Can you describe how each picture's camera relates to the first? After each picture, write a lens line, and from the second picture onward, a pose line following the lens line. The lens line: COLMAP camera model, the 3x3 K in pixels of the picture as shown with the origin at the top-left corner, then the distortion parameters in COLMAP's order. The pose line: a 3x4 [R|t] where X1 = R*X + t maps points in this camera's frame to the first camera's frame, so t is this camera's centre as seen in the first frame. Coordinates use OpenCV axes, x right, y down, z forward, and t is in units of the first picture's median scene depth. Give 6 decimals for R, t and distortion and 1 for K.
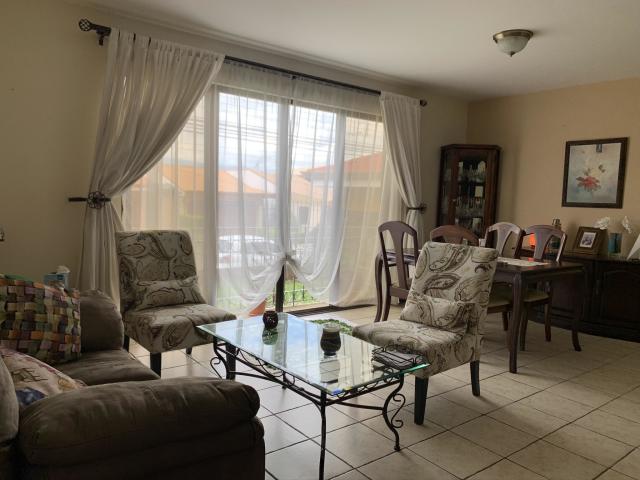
lens RADIAL K [[492.3, 0, 321.6], [0, 492.3, 246.5], [0, 0, 1]] dist [0.008305, -0.004949]
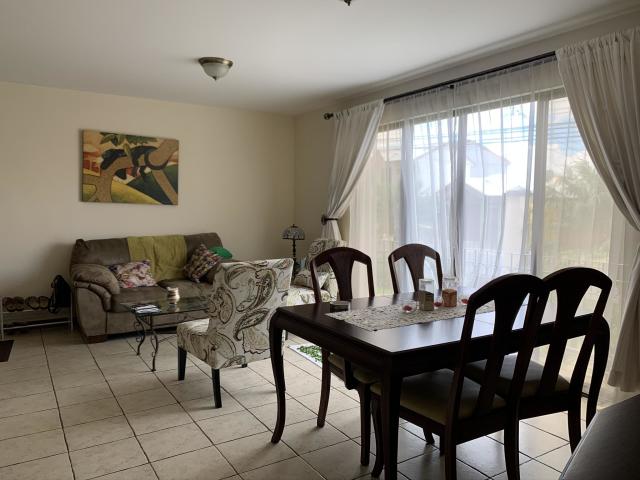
lens RADIAL K [[489.3, 0, 322.7], [0, 489.3, 239.7], [0, 0, 1]] dist [0.017733, -0.009515]
pose [[-0.105969, 0.036798, -0.993688, 1.221437], [-0.103754, 0.993451, 0.047854, -0.107342], [0.988942, 0.108170, -0.101458, 1.214248]]
